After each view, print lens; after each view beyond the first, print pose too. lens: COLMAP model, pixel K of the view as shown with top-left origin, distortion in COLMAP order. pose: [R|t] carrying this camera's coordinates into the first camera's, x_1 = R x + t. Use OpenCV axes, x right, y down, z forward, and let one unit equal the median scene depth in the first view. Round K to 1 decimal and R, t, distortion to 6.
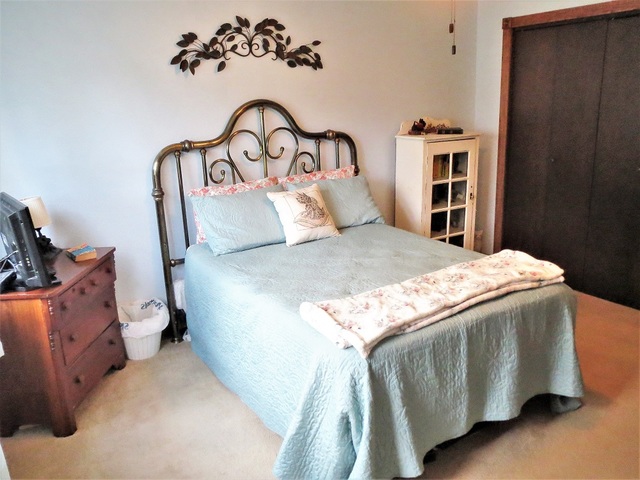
lens RADIAL K [[538.8, 0, 310.6], [0, 538.8, 241.5], [0, 0, 1]] dist [-0.004191, -0.050524]
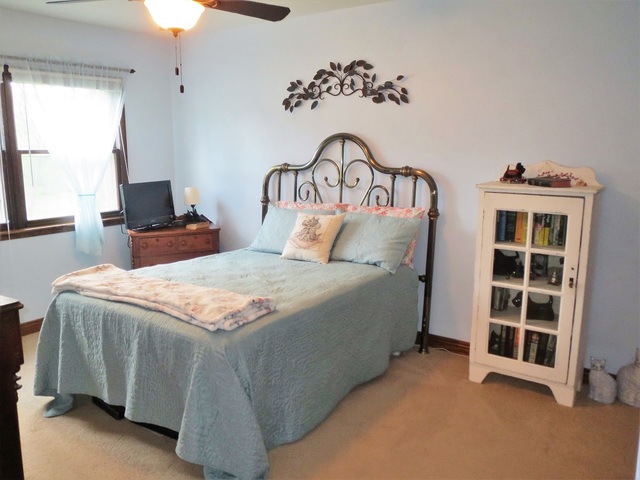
lens RADIAL K [[538.8, 0, 310.6], [0, 538.8, 241.5], [0, 0, 1]] dist [-0.004191, -0.050524]
pose [[0.387681, 0.195538, -0.900815, 0.929722], [-0.253172, 0.962248, 0.099917, -0.143510], [0.886345, 0.189325, 0.422550, 0.516362]]
